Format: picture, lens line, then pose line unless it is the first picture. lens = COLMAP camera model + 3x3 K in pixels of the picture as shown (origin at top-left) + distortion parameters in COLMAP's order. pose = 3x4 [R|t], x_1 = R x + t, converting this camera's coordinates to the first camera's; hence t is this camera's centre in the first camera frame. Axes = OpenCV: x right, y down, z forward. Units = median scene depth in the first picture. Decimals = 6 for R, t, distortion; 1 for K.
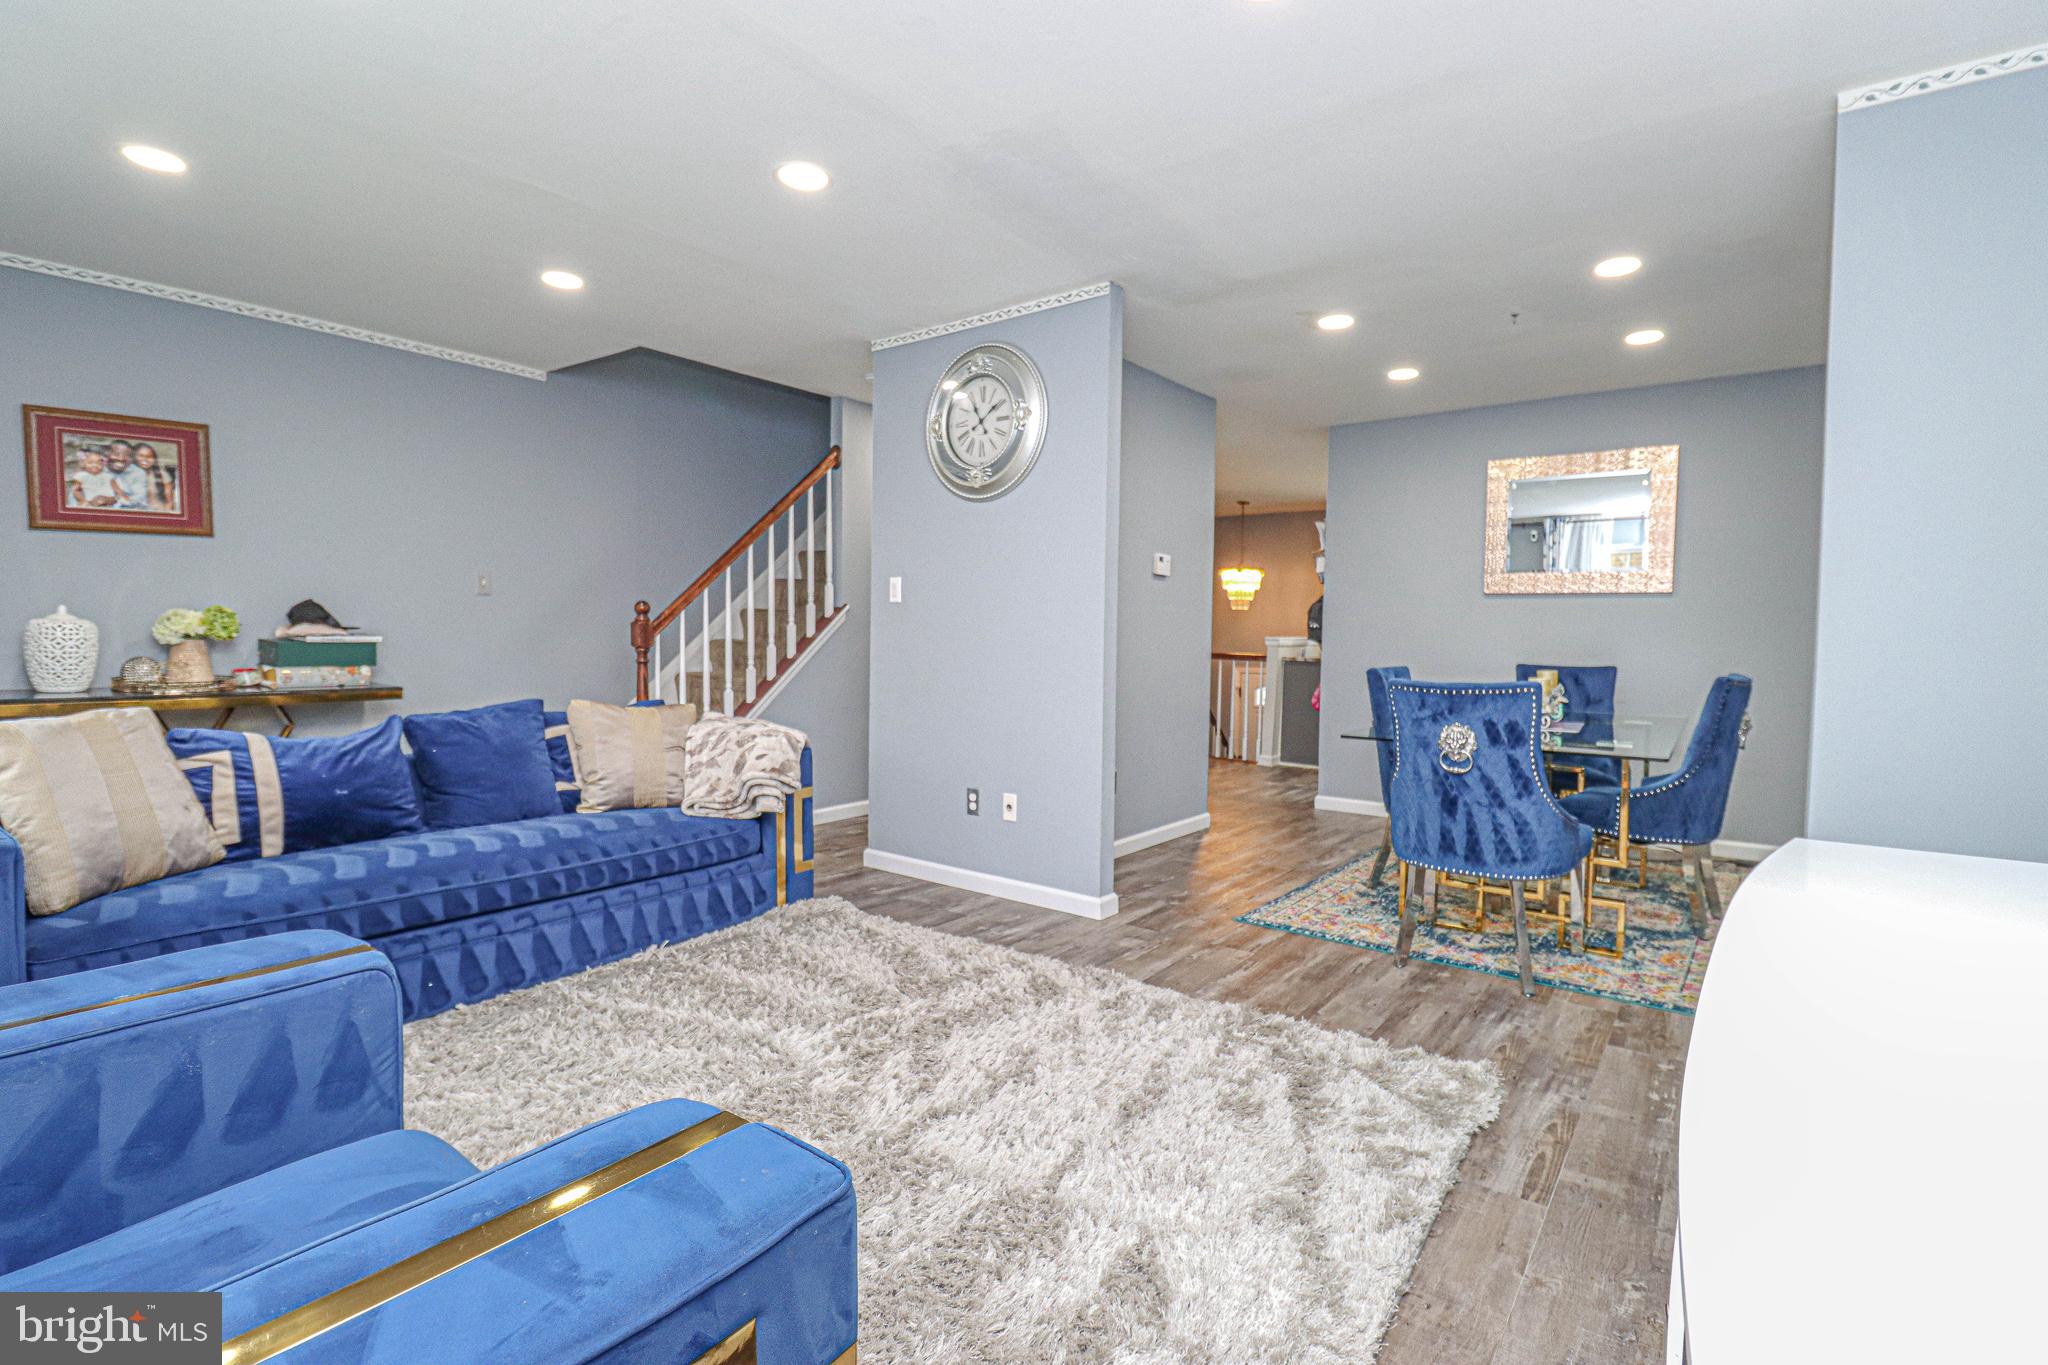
lens RADIAL K [[956.0, 0, 1023.9], [0, 956.0, 670.7], [0, 0, 1]] dist [0.001180, -0.013263]
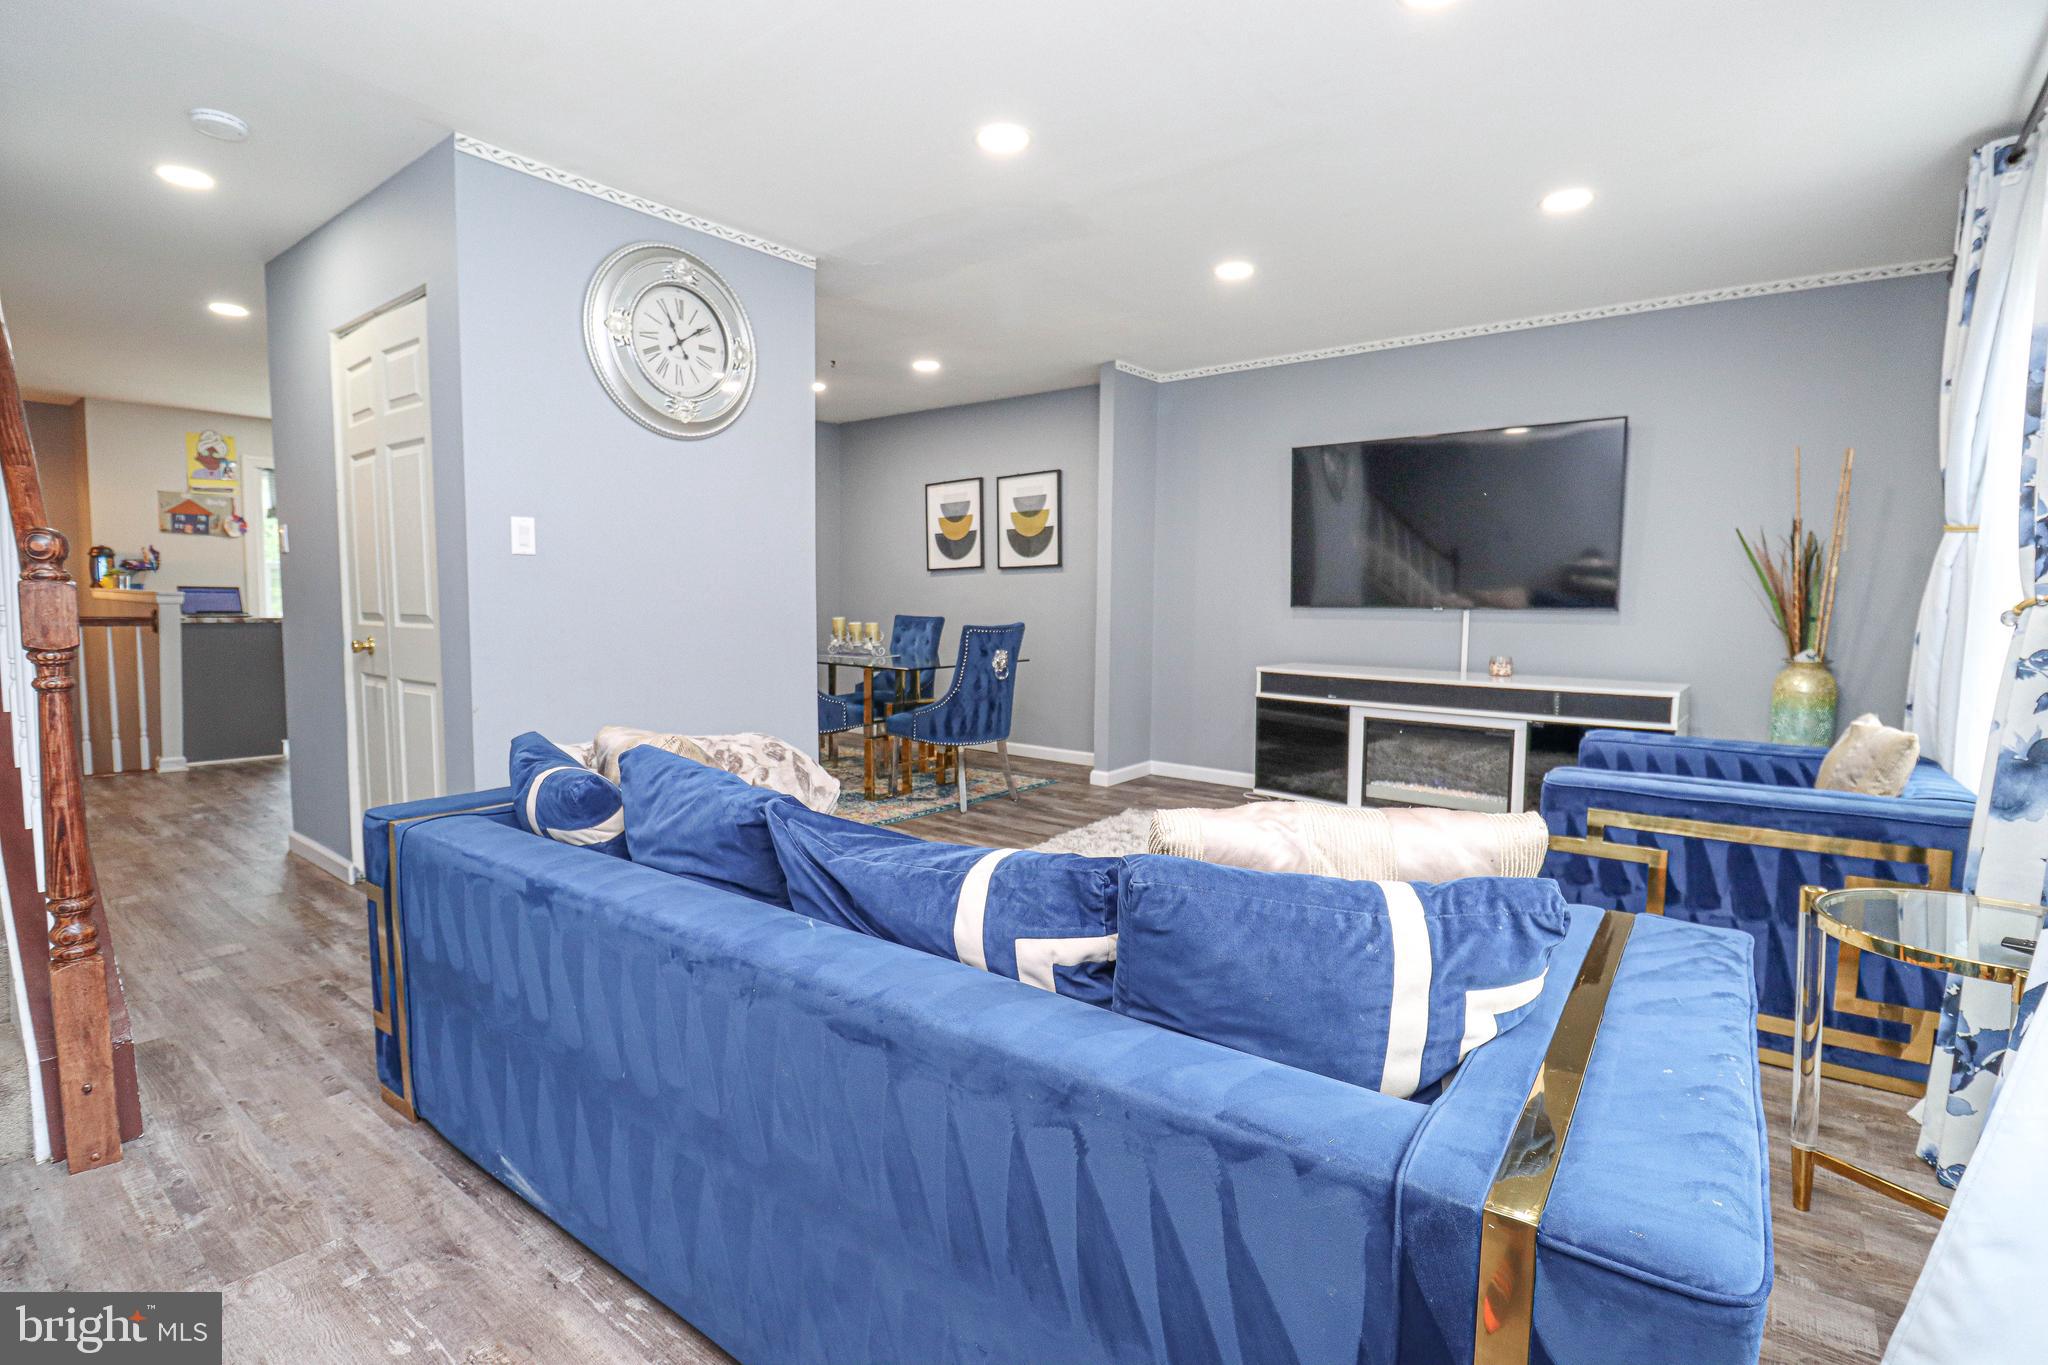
lens RADIAL K [[975.3, 0, 1046.6], [0, 975.3, 673.4], [0, 0, 1]] dist [0.000930, -0.014477]
pose [[-0.005052, -0.094933, 0.995471, -1.017388], [0.028358, 0.995070, 0.095038, -0.051529], [-0.999585, 0.028710, -0.002335, 0.770353]]
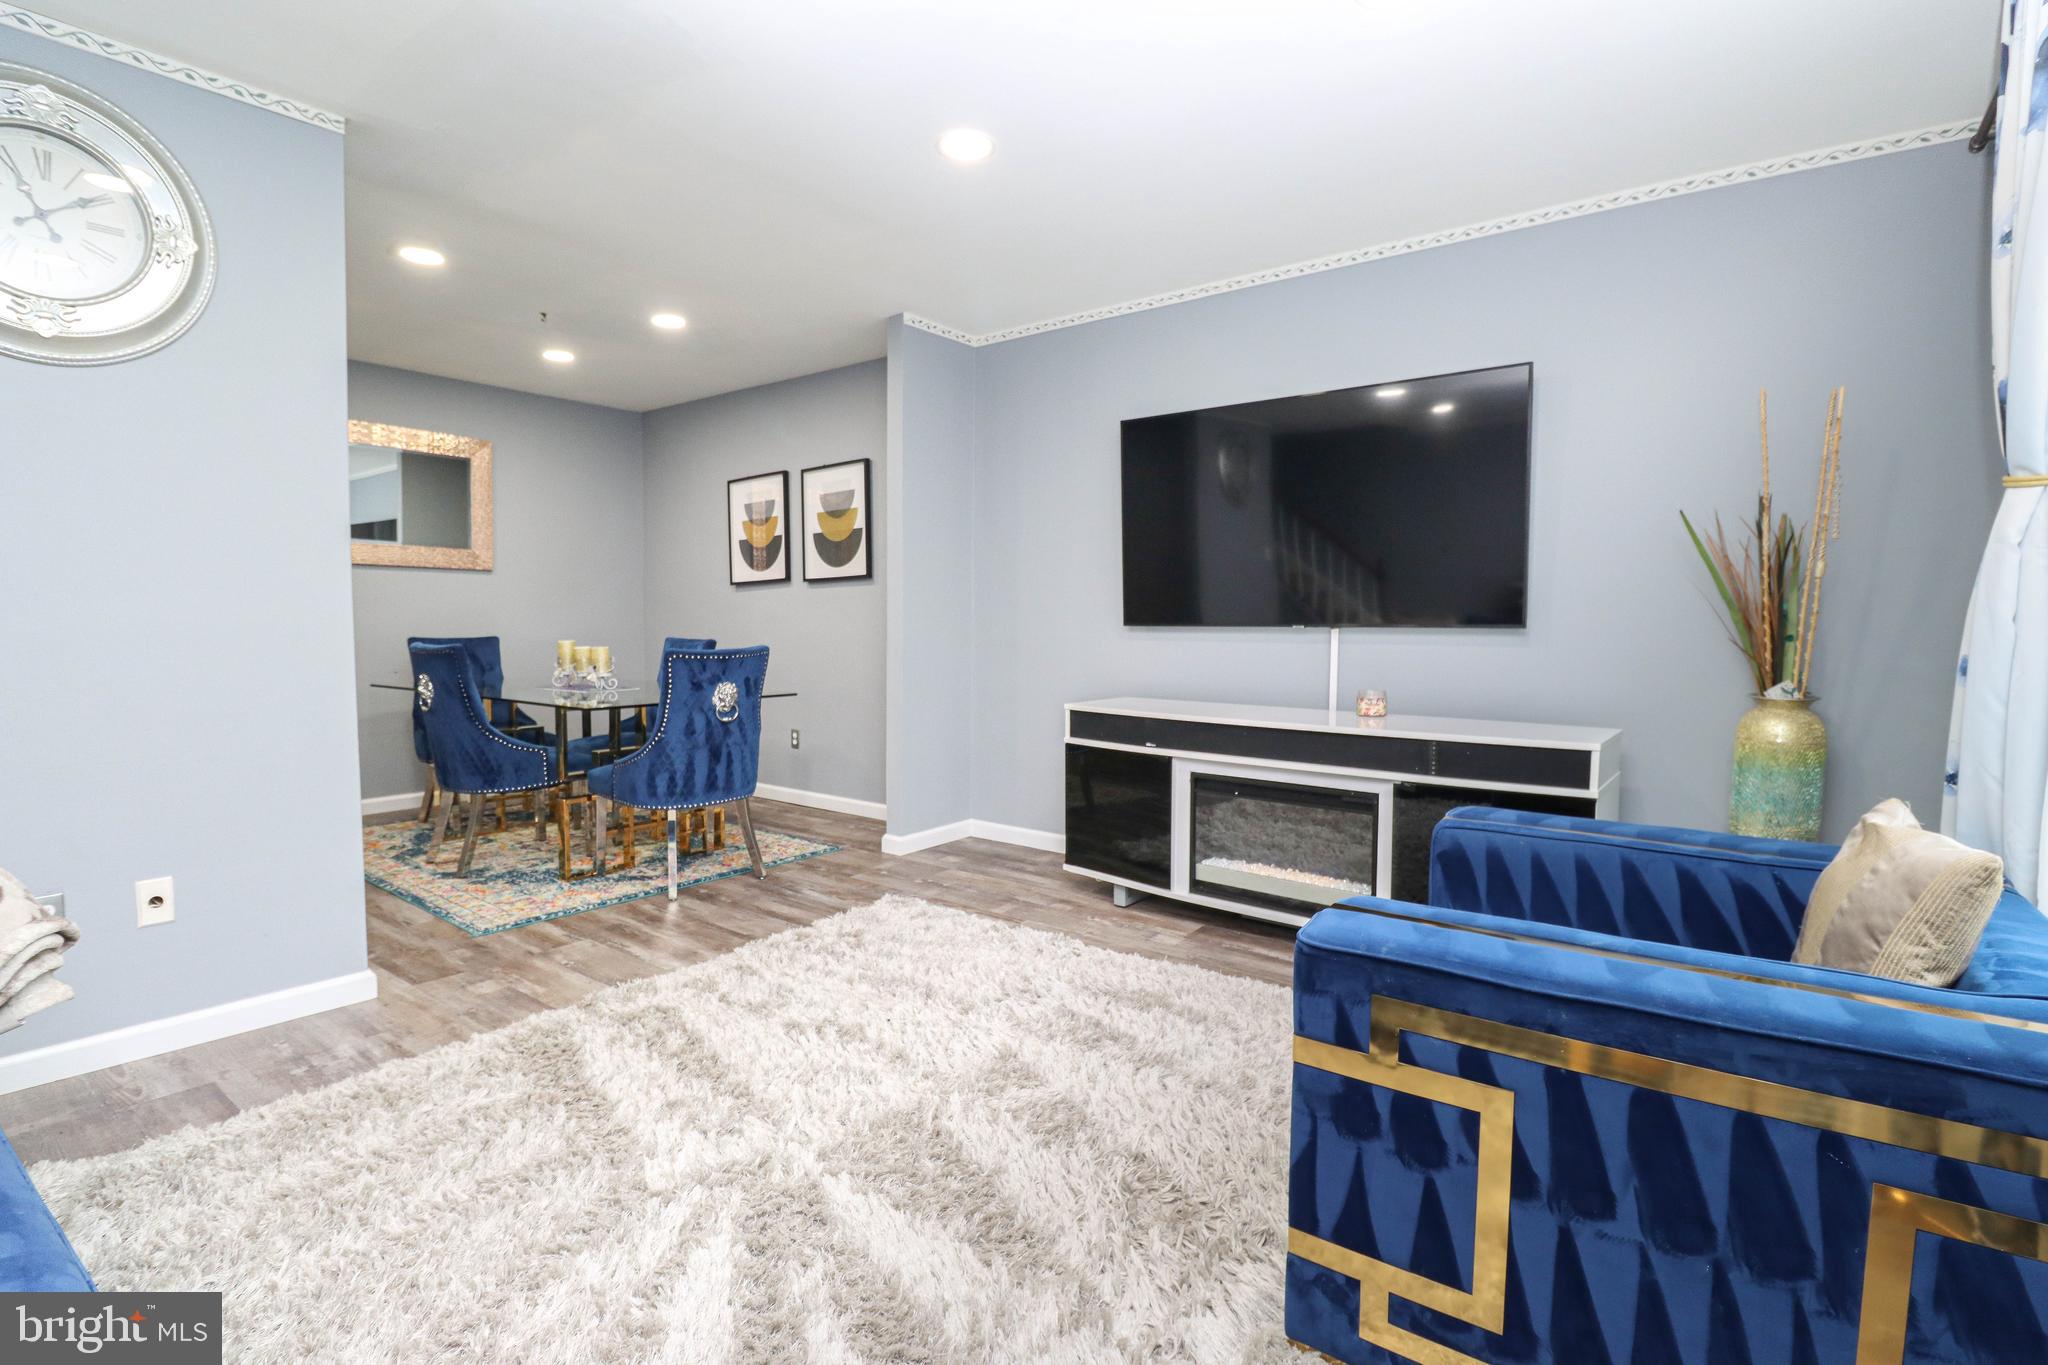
lens RADIAL K [[970.1, 0, 1049.8], [0, 970.1, 675.8], [0, 0, 1]] dist [-0.001163, -0.011470]
pose [[-0.020667, -0.070454, 0.997301, -0.675842], [0.029063, 0.997050, 0.071038, -0.025158], [-0.999364, 0.030453, -0.018558, 0.500481]]
